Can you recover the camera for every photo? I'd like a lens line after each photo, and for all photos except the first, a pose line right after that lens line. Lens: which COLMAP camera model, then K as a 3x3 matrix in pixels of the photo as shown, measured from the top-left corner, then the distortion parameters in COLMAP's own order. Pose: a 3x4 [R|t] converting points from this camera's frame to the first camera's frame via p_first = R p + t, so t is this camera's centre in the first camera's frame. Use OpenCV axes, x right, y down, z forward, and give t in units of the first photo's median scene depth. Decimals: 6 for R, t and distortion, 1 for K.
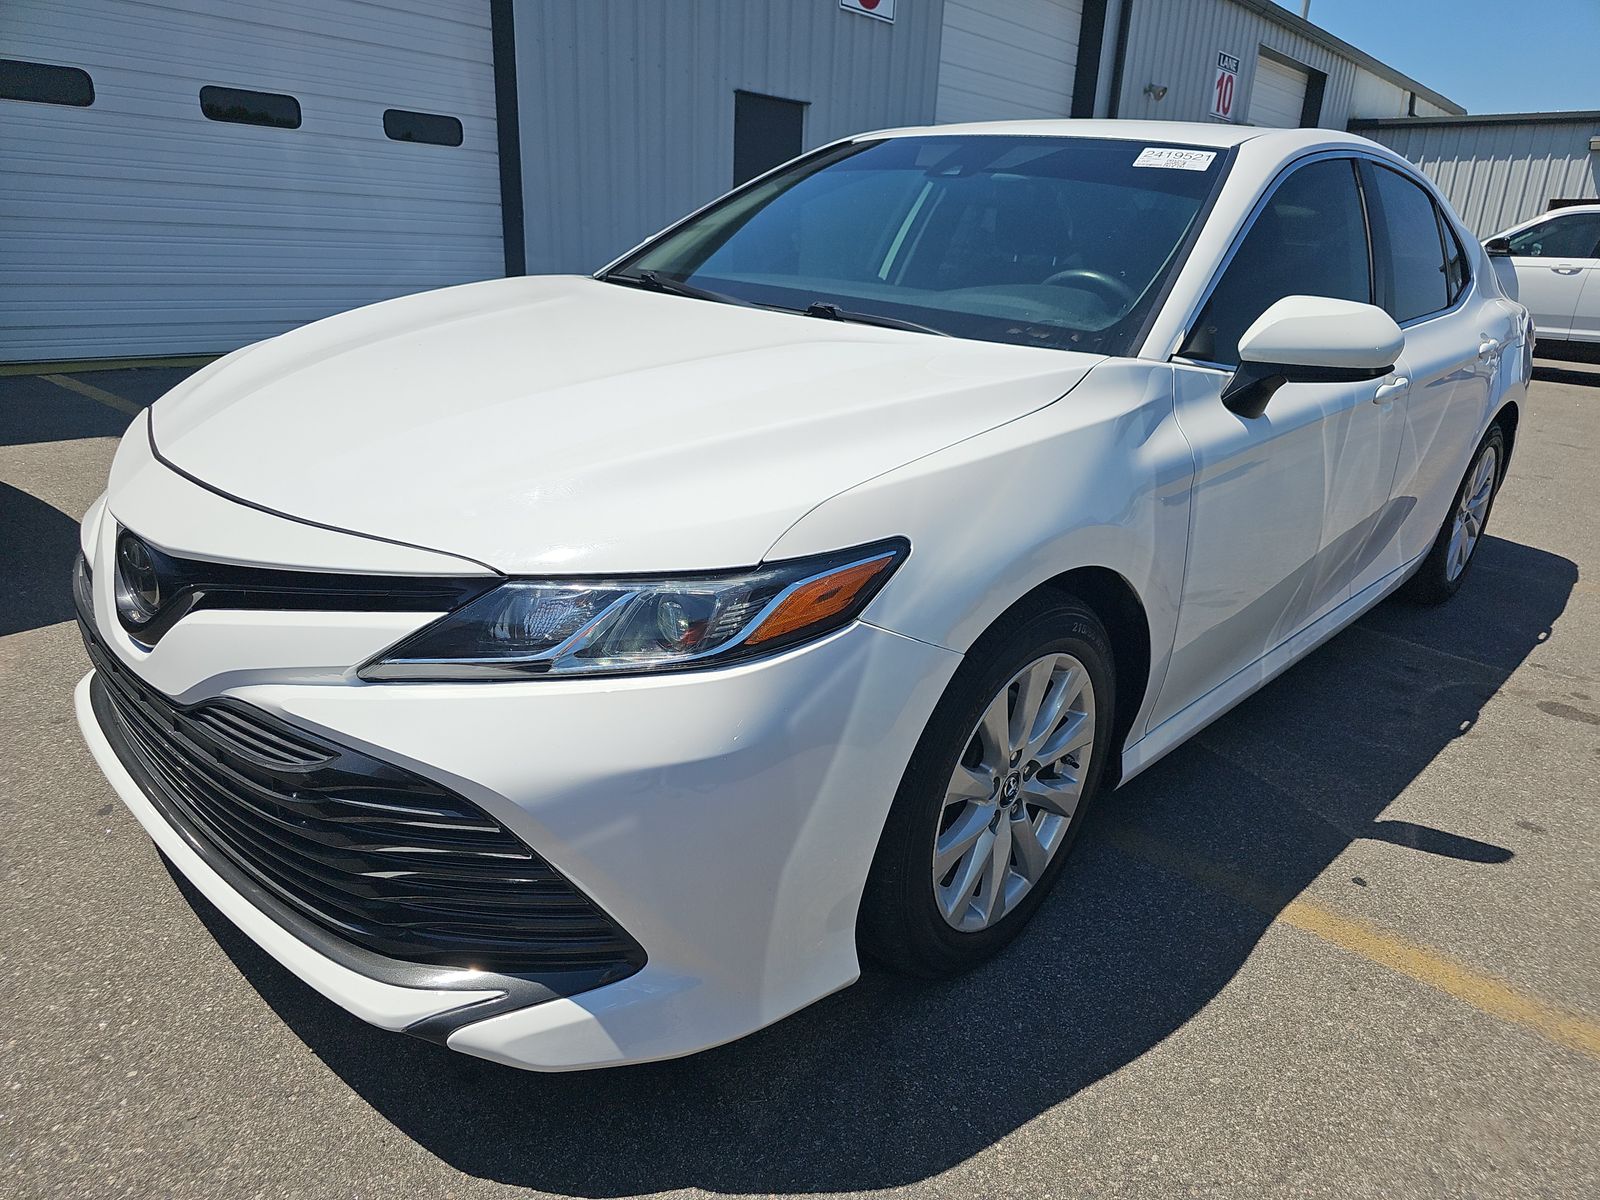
lens RADIAL K [[1050.2, 0, 800.0], [0, 1050.2, 600.0], [0, 0, 1]] dist [-0.002773, -0.001407]
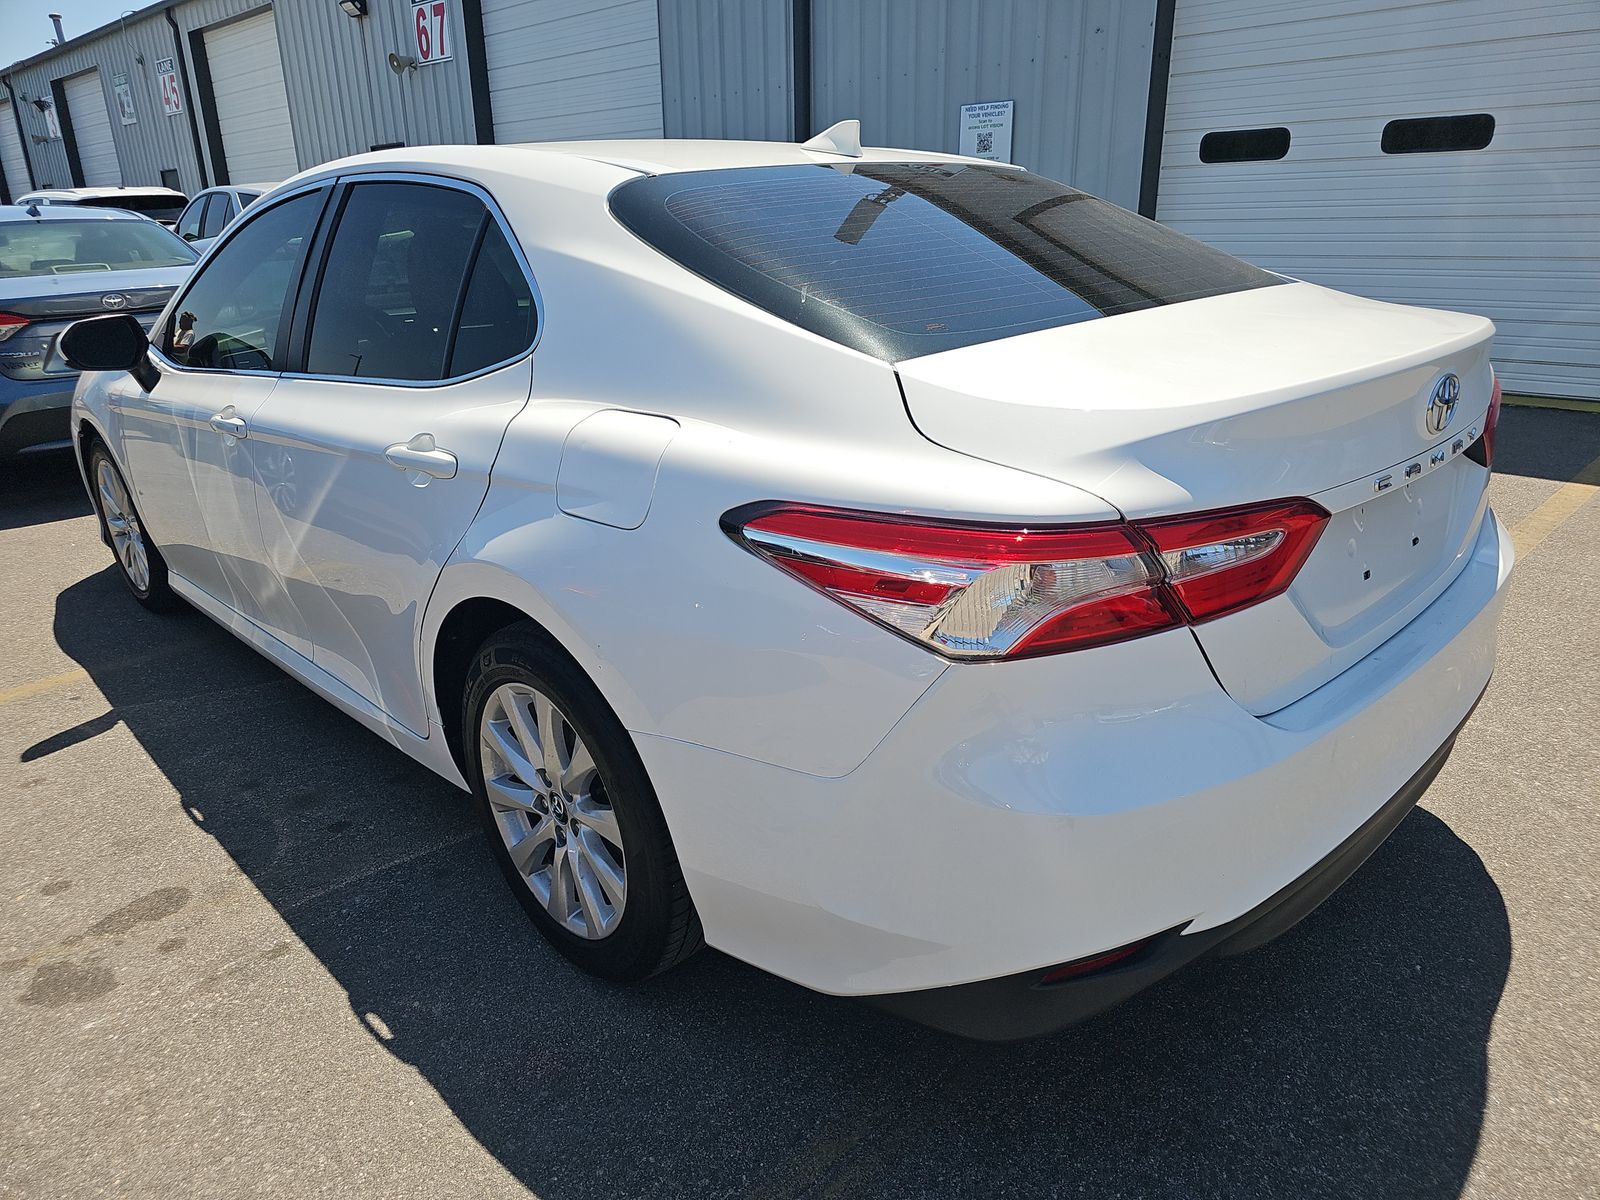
lens RADIAL K [[1050.2, 0, 800.0], [0, 1050.2, 600.0], [0, 0, 1]] dist [-0.002773, -0.001407]
pose [[-0.035190, 0.274813, -0.960854, 0.859130], [-0.324701, 0.906144, 0.271057, -0.249326], [0.945162, 0.321529, 0.057345, 0.858624]]
